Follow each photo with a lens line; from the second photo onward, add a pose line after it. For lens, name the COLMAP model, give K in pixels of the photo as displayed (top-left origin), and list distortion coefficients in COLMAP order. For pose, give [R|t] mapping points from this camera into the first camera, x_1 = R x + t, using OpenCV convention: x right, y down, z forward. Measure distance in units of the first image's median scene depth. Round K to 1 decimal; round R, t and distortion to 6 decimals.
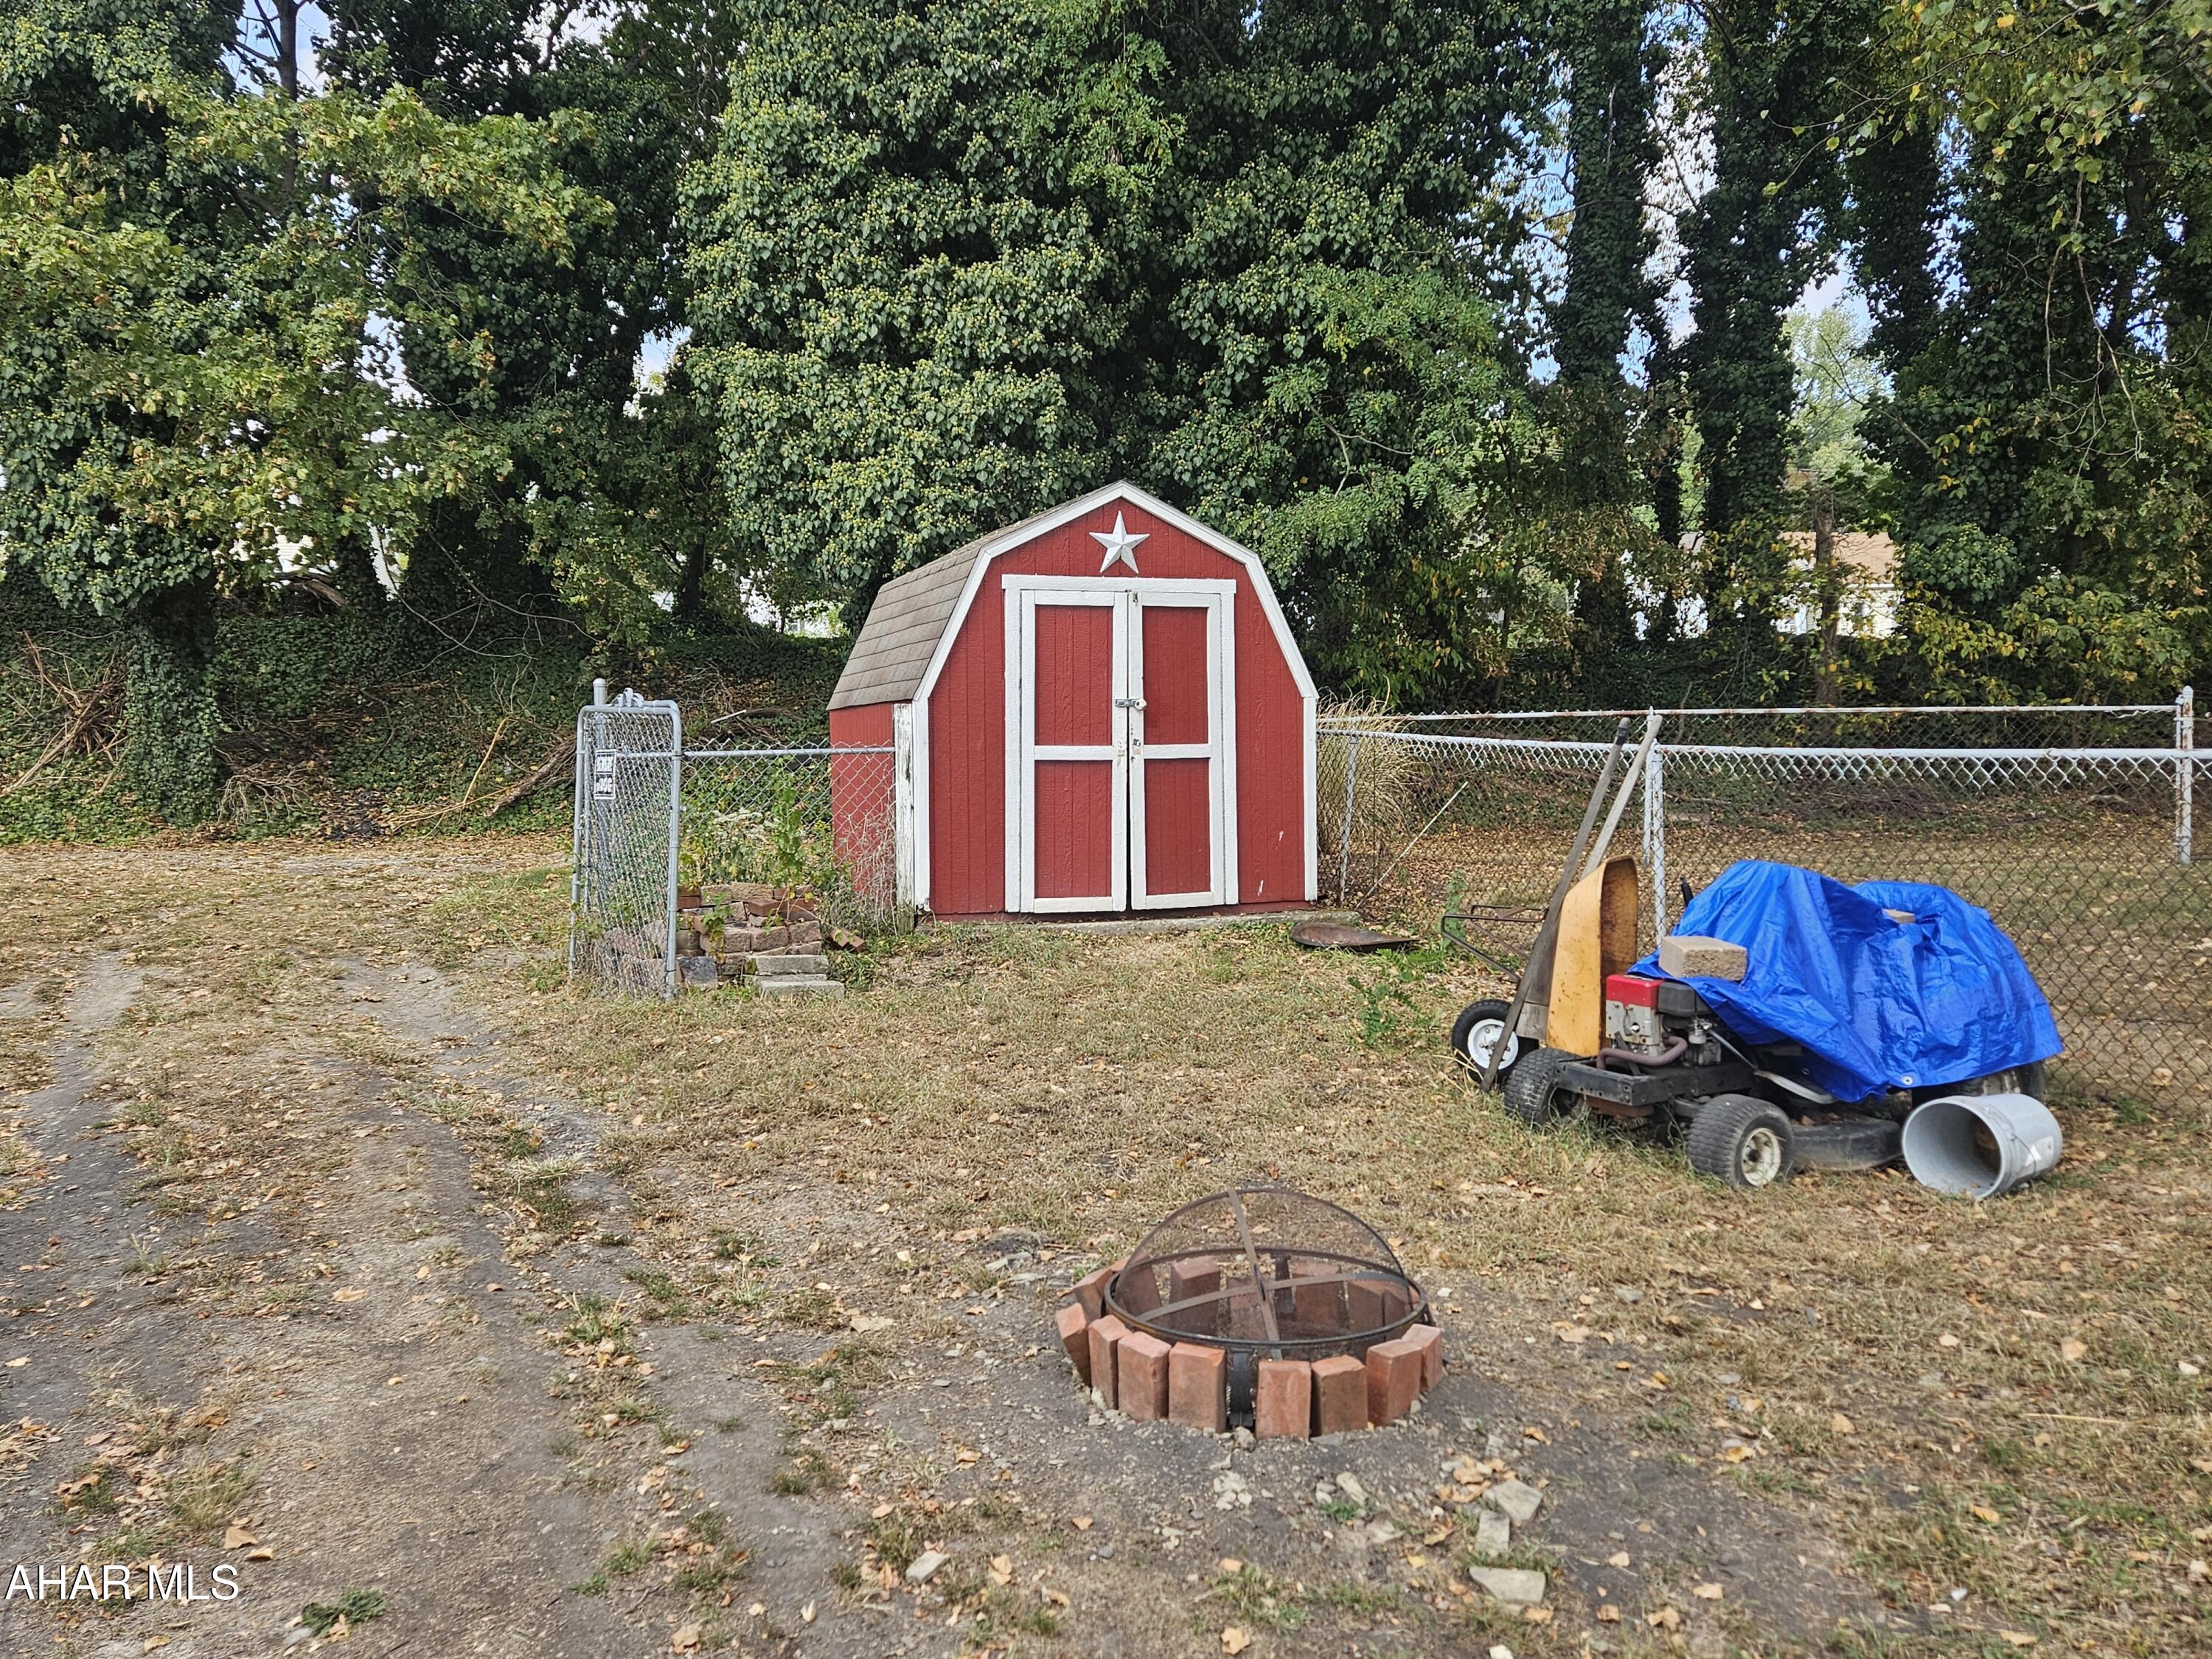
lens RADIAL K [[1826.9, 0, 1107.1], [0, 1826.9, 836.0], [0, 0, 1]] dist [0.057920, -0.026192]
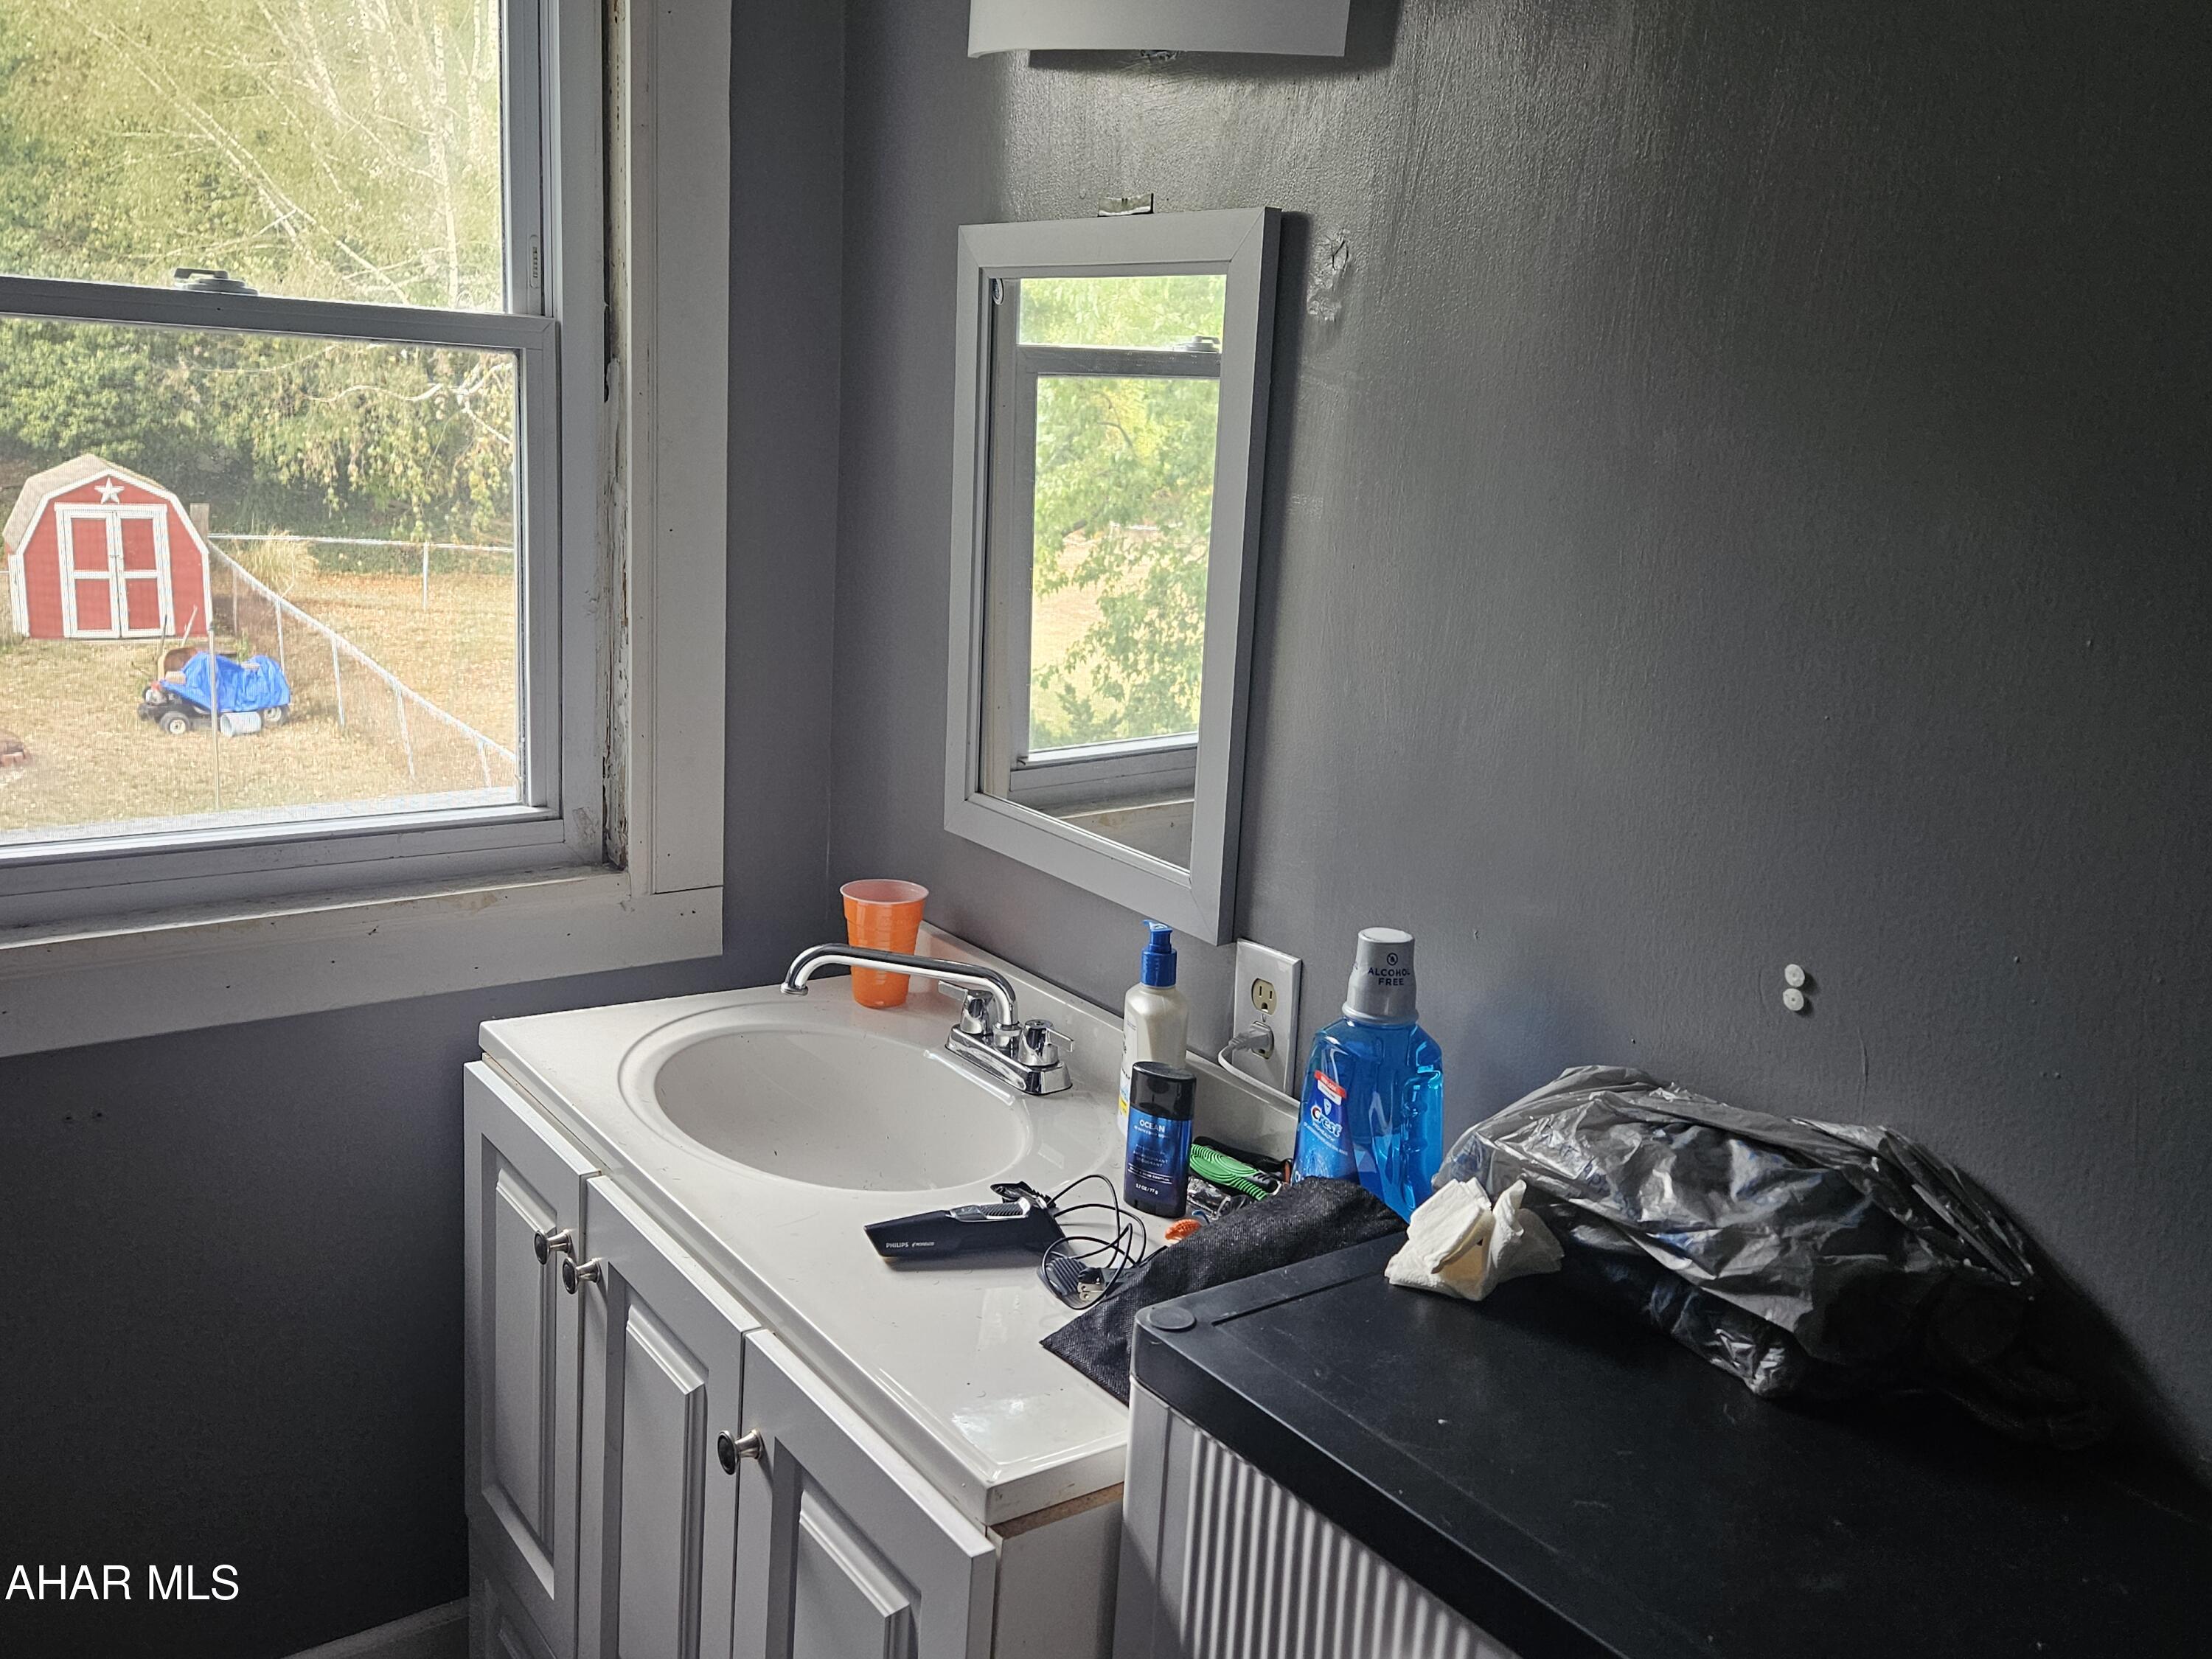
lens RADIAL K [[1826.9, 0, 1100.3], [0, 1826.9, 816.3], [0, 0, 1]] dist [0.057920, -0.026192]
pose [[0.969750, 0.006389, 0.244017, 0.710870], [-0.053775, 0.980690, 0.188031, -0.275130], [-0.238104, -0.195465, 0.951368, -1.853722]]
